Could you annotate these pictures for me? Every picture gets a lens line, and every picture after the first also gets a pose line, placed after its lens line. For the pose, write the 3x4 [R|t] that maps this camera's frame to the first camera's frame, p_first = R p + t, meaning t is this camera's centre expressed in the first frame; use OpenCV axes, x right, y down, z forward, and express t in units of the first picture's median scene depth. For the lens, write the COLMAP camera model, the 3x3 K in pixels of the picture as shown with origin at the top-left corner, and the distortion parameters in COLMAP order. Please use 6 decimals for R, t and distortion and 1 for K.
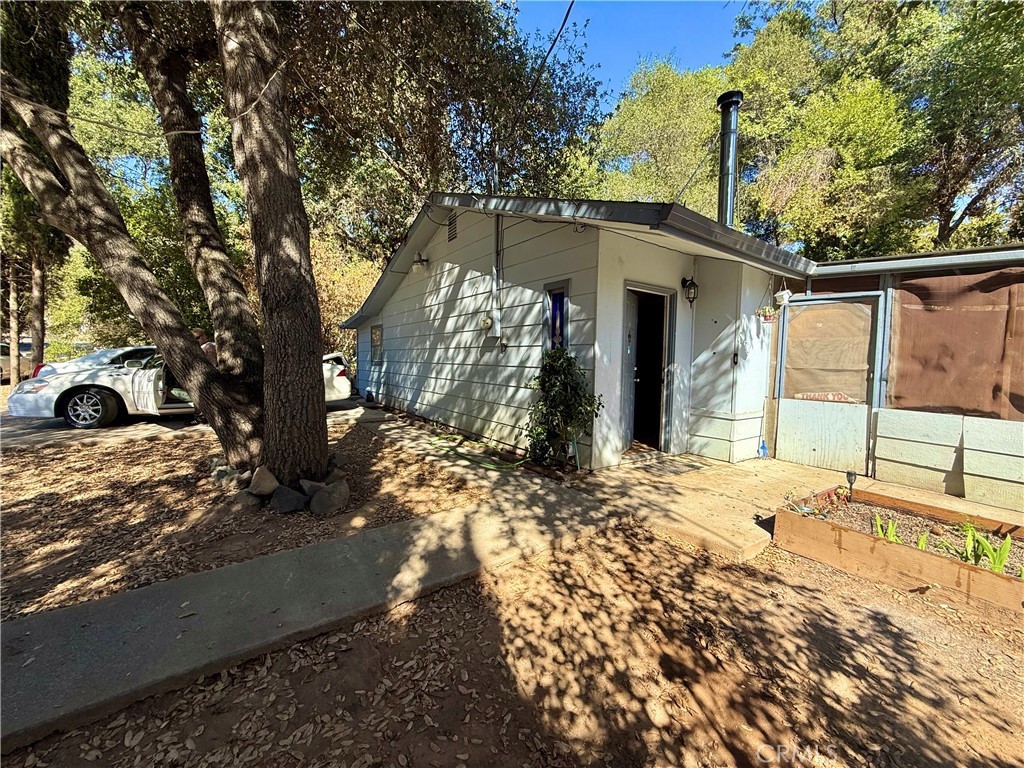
lens RADIAL K [[406.6, 0, 509.9], [0, 406.6, 383.4], [0, 0, 1]] dist [0.000154, -0.000359]
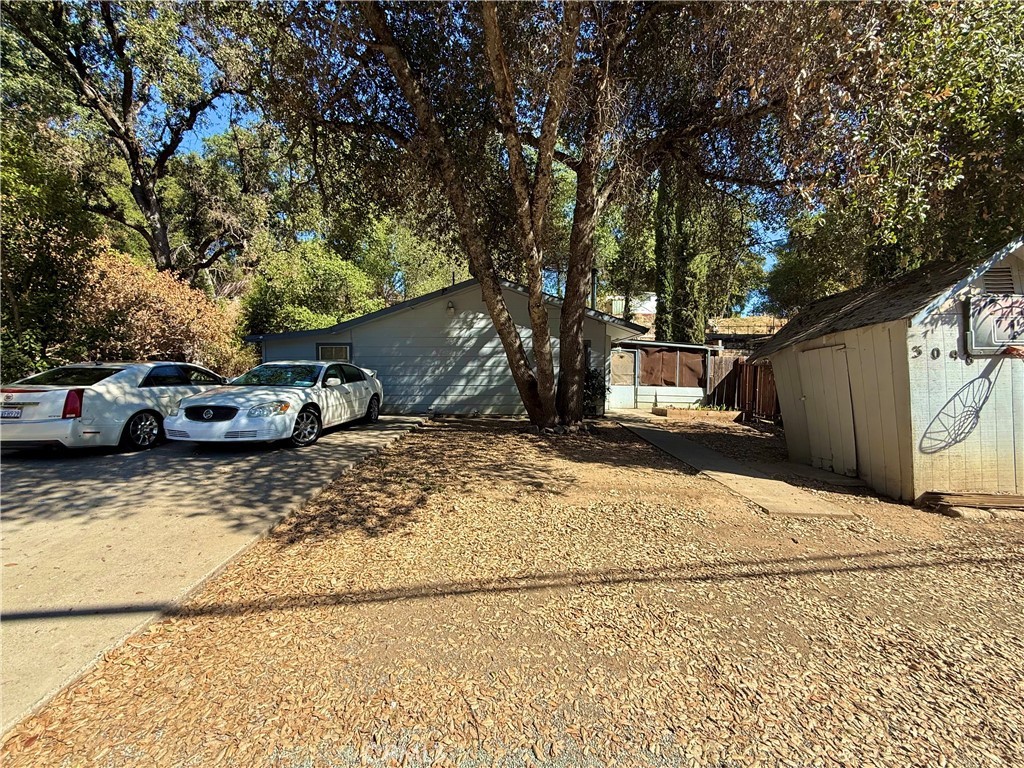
lens RADIAL K [[406.6, 0, 512.2], [0, 406.6, 381.0], [0, 0, 1]] dist [0.000154, -0.000359]
pose [[0.570434, -0.028328, 0.820855, -2.471408], [0.050996, 0.998698, -0.000973, -0.028186], [-0.819759, 0.042415, 0.571136, -0.016894]]
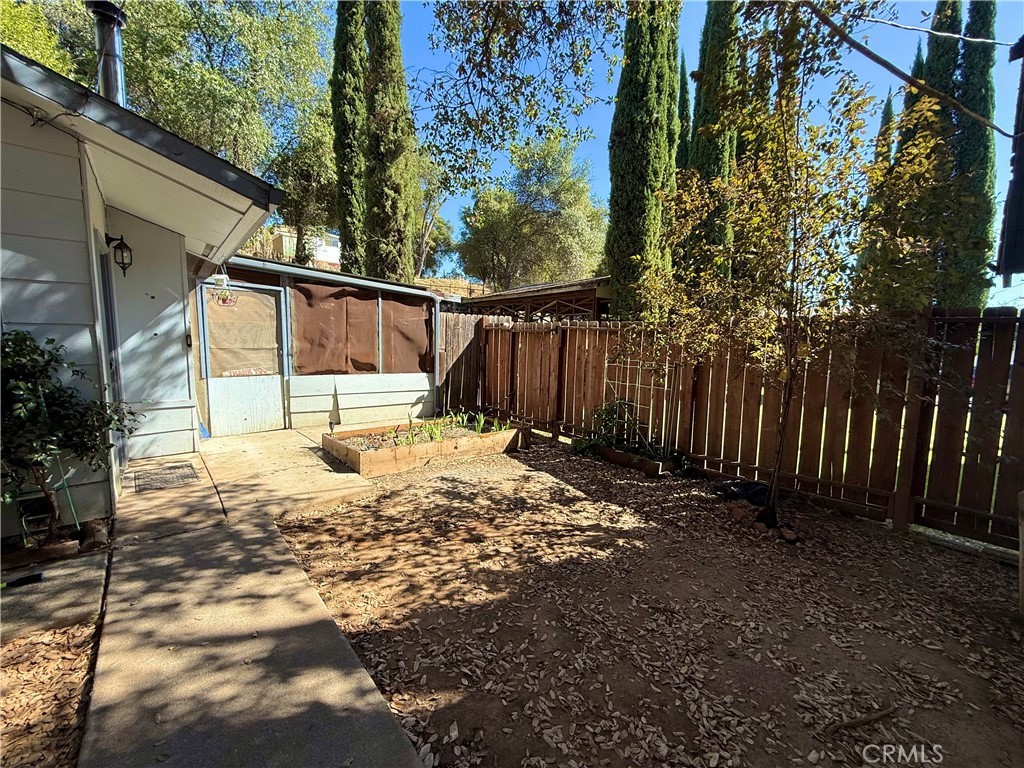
lens RADIAL K [[406.6, 0, 513.3], [0, 406.6, 380.6], [0, 0, 1]] dist [0.000154, -0.000359]
pose [[-0.109336, -0.119282, 0.986822, -0.539181], [0.042273, 0.991318, 0.124509, -0.066161], [-0.993106, 0.055329, -0.103344, 0.443355]]
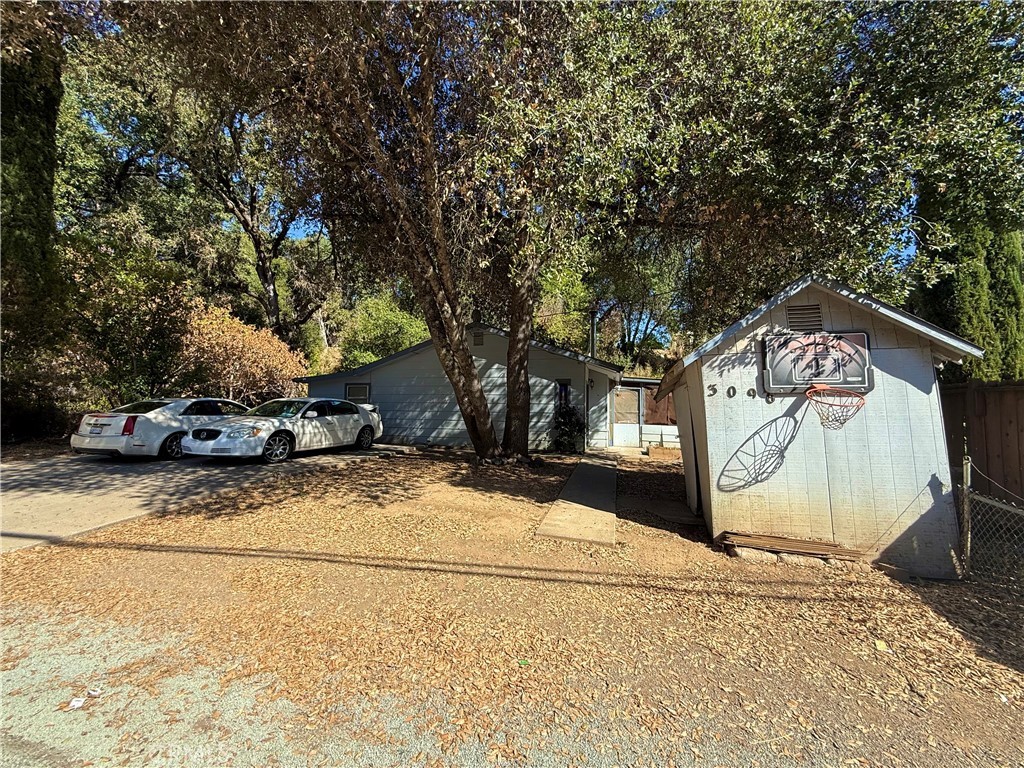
lens RADIAL K [[406.6, 0, 512.5], [0, 406.6, 380.8], [0, 0, 1]] dist [0.000154, -0.000359]
pose [[0.759793, 0.044080, 0.648669, -2.080623], [0.032254, 0.993915, -0.105321, 0.025308], [-0.649364, 0.100944, 0.753748, -0.822790]]
